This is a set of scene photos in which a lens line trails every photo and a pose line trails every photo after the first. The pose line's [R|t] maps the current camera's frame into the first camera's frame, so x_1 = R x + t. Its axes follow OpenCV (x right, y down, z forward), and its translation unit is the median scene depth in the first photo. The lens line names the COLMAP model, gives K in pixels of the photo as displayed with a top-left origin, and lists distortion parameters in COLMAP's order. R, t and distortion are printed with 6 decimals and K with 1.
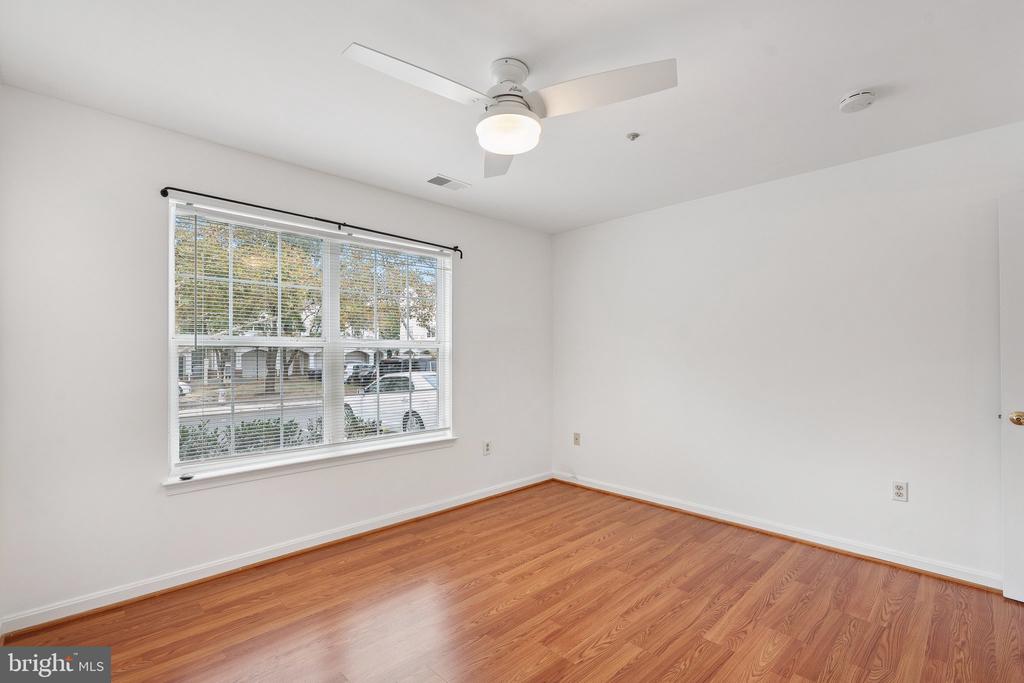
lens RADIAL K [[454.1, 0, 511.1], [0, 454.1, 342.7], [0, 0, 1]] dist [0.002351, 0.000908]
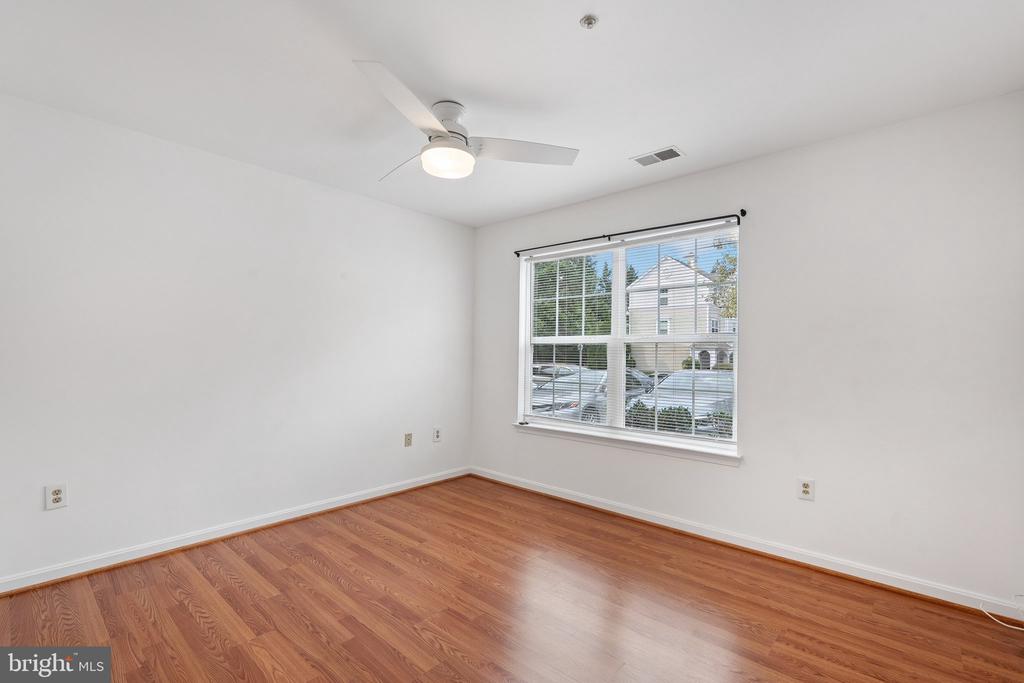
lens RADIAL K [[454.1, 0, 522.2], [0, 454.1, 334.1], [0, 0, 1]] dist [0.002351, 0.000908]
pose [[0.089205, -0.036361, -0.995349, 0.846663], [0.021230, 0.999176, -0.034598, 0.026262], [0.995787, -0.018045, 0.089904, 0.769993]]
